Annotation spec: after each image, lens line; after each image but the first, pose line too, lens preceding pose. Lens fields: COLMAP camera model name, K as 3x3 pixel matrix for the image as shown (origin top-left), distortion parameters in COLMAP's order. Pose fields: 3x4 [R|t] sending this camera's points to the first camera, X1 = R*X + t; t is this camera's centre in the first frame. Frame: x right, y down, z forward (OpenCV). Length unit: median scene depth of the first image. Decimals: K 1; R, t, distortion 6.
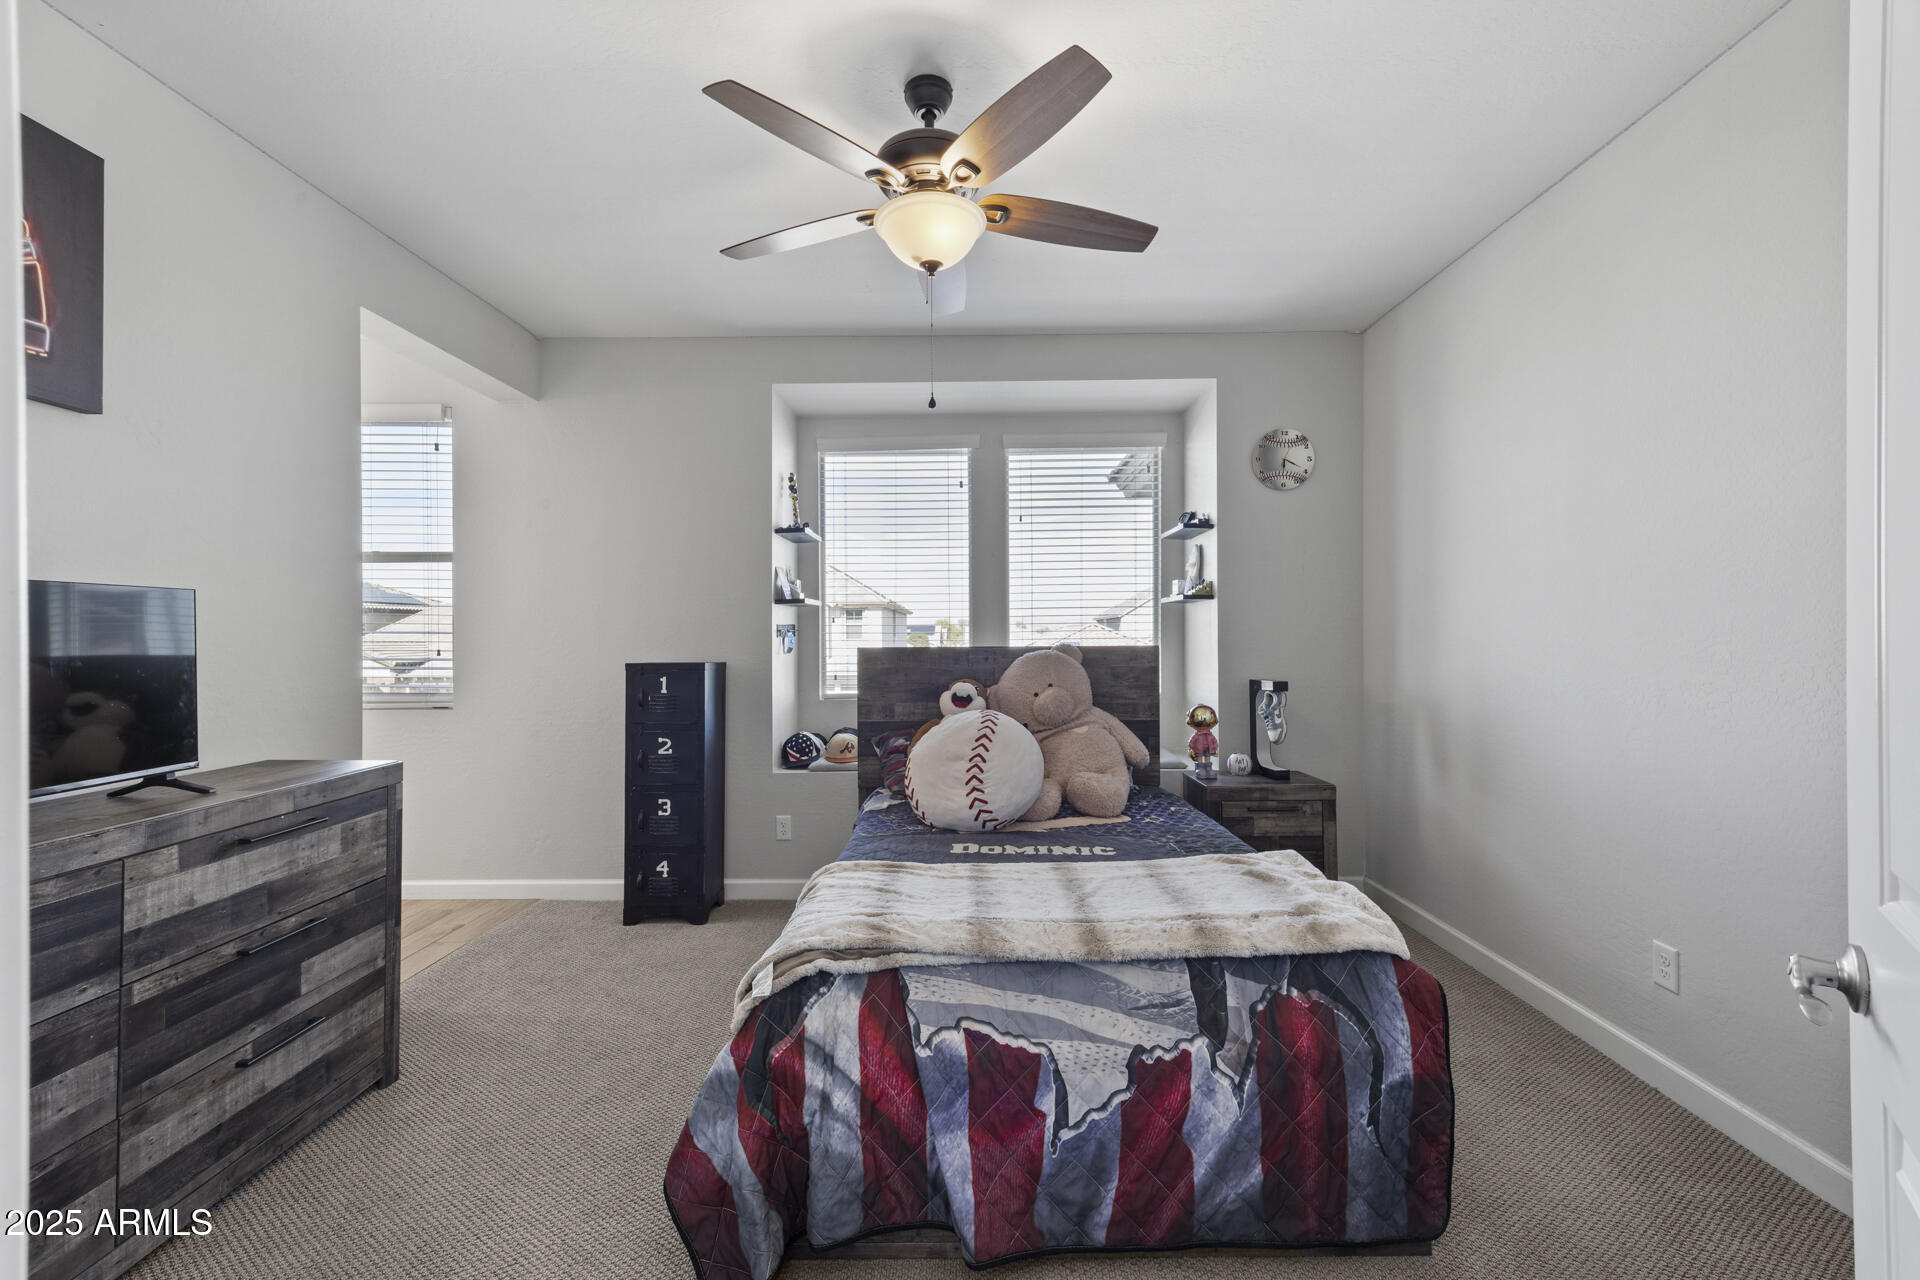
lens RADIAL K [[744.7, 0, 961.6], [0, 744.7, 633.8], [0, 0, 1]] dist [-0.000900, -0.000031]
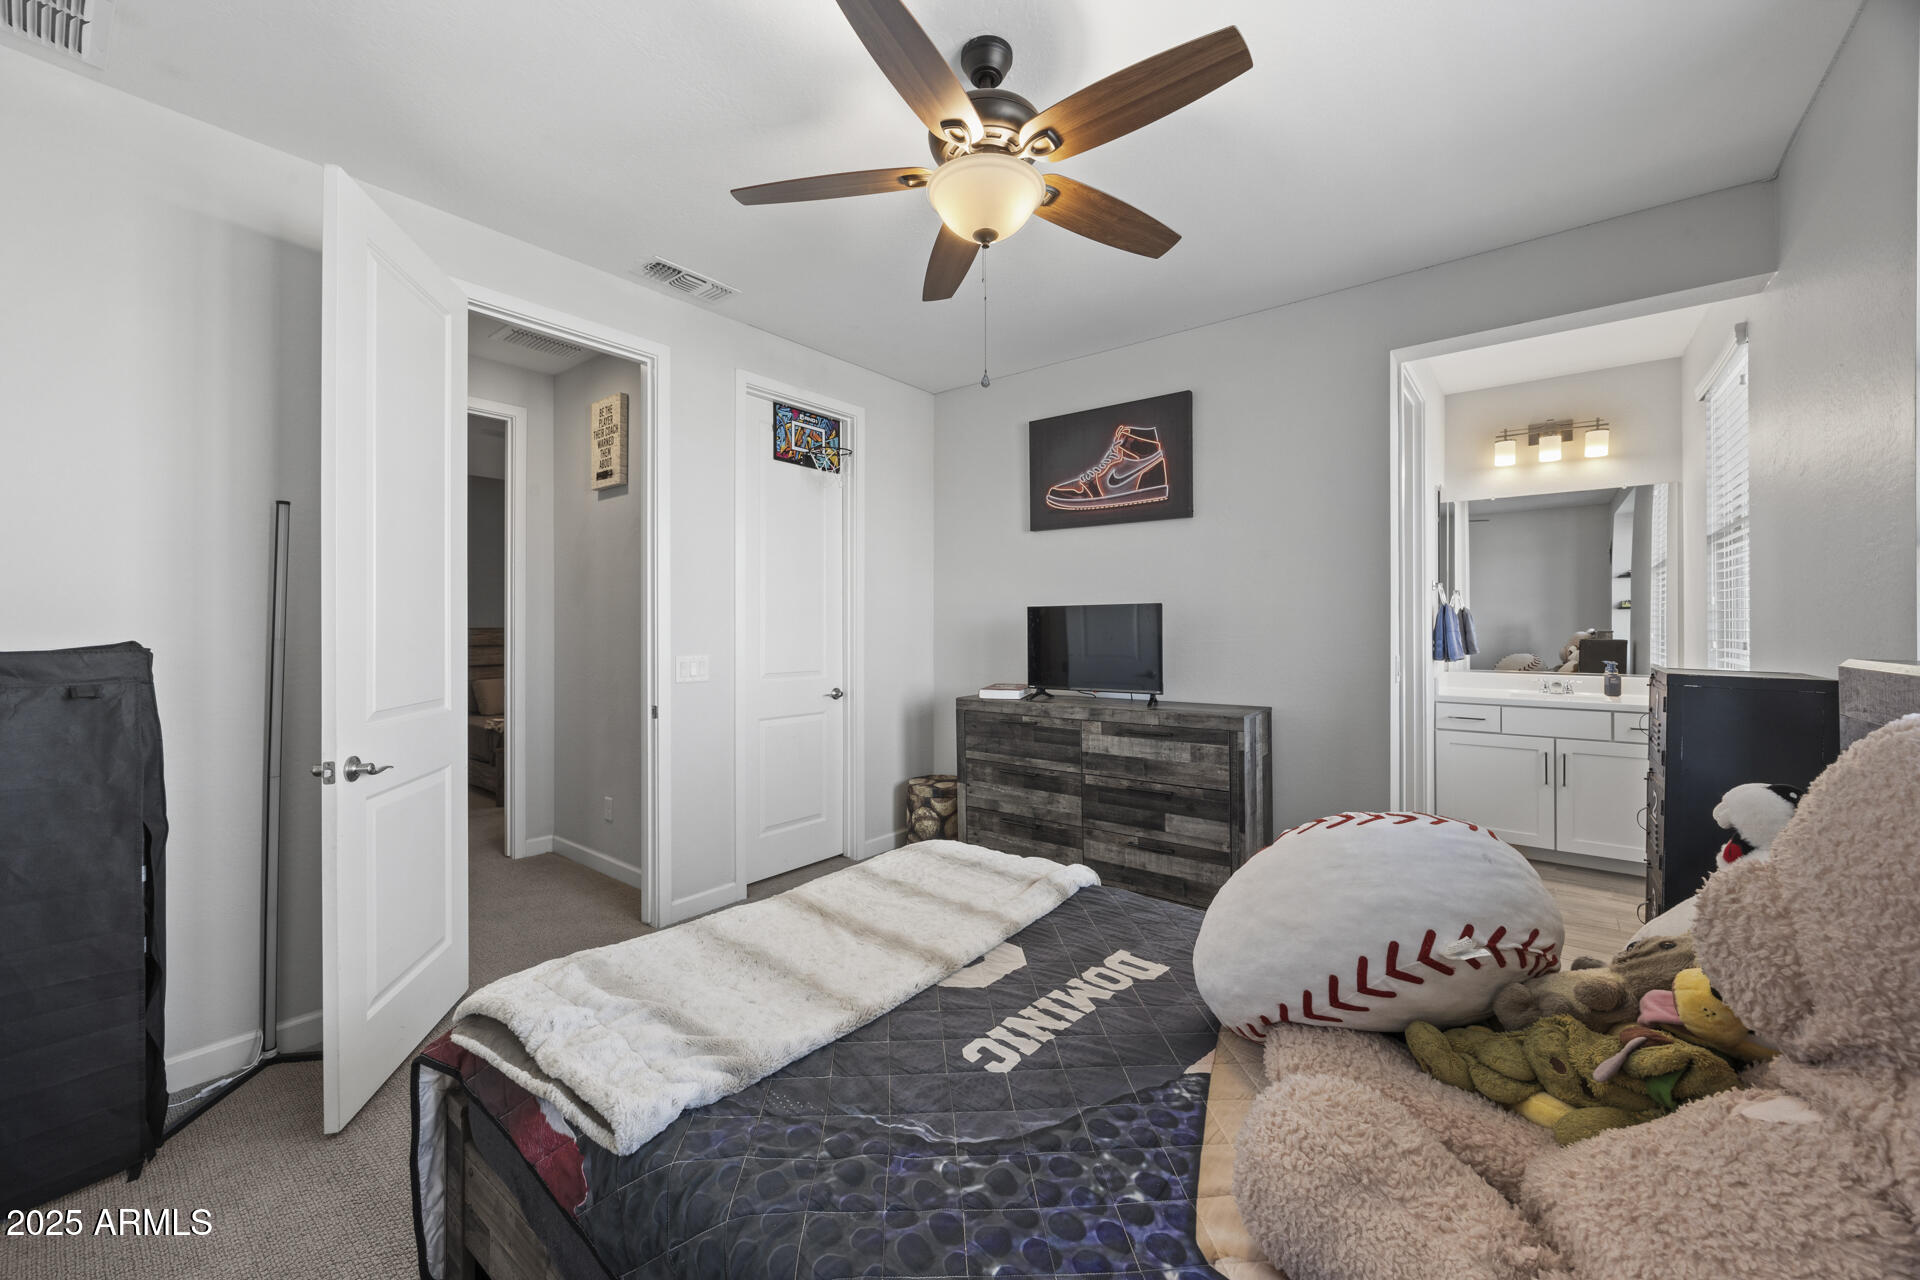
lens RADIAL K [[744.7, 0, 962.0], [0, 744.7, 635.5], [0, 0, 1]] dist [-0.000900, -0.000031]
pose [[-0.594190, -0.001158, -0.804324, 0.890390], [-0.001180, 0.999999, -0.000569, 0.024309], [0.804324, 0.000611, -0.594191, 1.802694]]
